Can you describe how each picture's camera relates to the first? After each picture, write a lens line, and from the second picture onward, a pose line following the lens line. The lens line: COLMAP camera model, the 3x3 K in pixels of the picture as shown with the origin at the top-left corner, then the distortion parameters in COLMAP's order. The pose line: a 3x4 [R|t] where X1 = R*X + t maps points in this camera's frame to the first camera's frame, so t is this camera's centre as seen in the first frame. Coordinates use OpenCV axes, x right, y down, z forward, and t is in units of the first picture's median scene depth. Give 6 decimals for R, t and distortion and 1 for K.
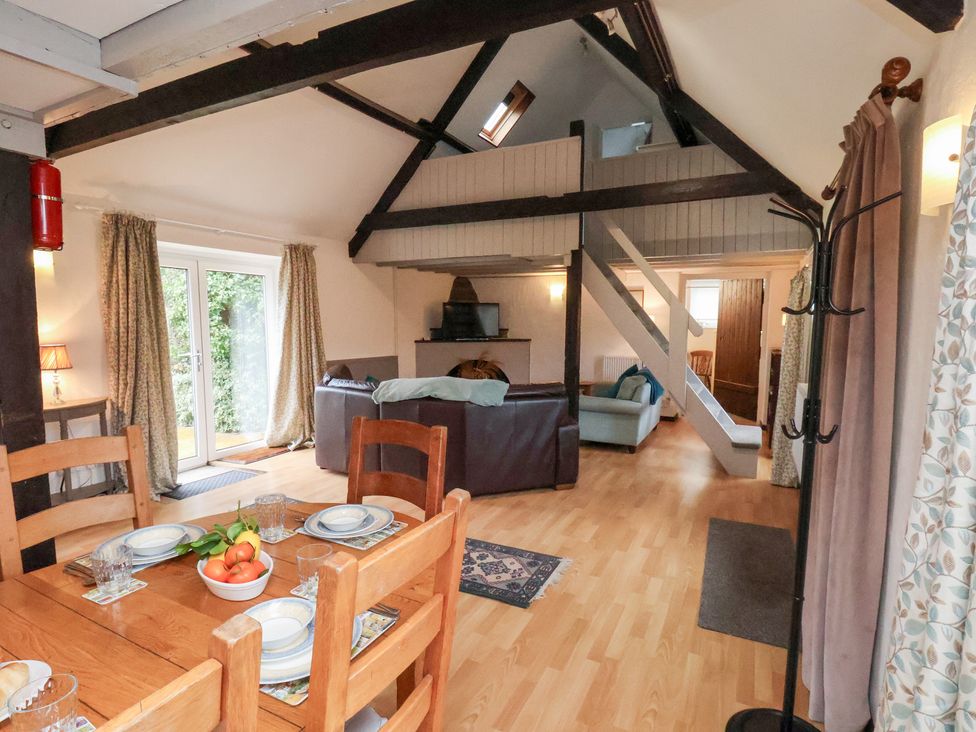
lens RADIAL K [[510.3, 0, 498.3], [0, 510.3, 367.7], [0, 0, 1]] dist [0.014563, -0.019224]
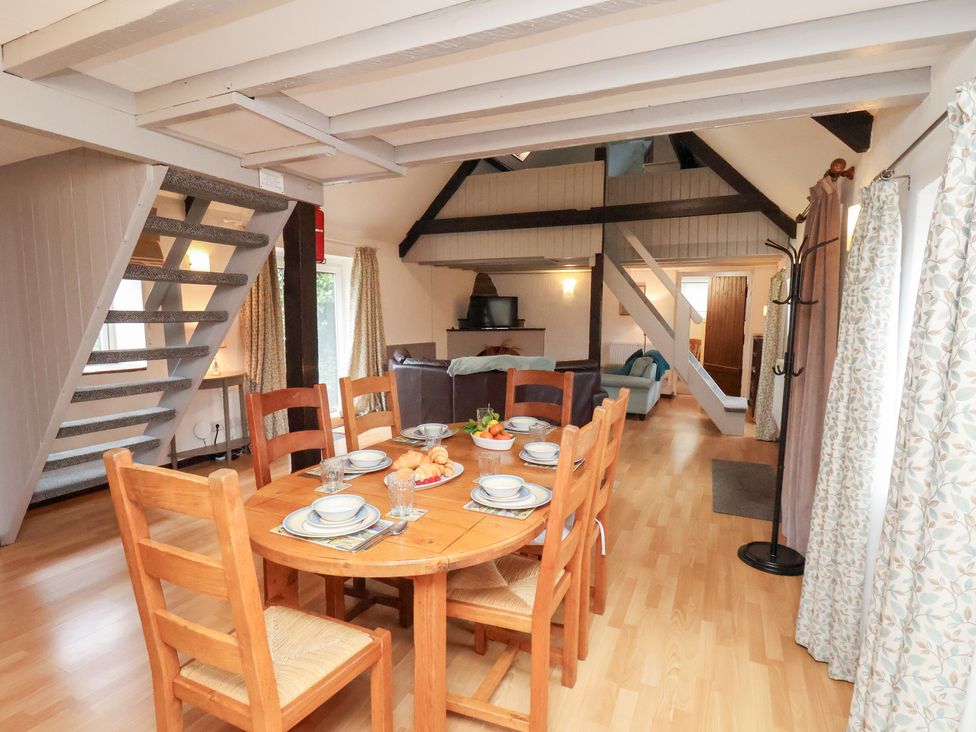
lens RADIAL K [[520.8, 0, 490.1], [0, 520.8, 371.0], [0, 0, 1]] dist [0.014585, -0.020130]
pose [[0.999366, -0.003727, 0.035409, -0.153498], [0.003141, 0.999857, 0.016609, 0.029348], [-0.035466, -0.016487, 0.999235, -0.243020]]
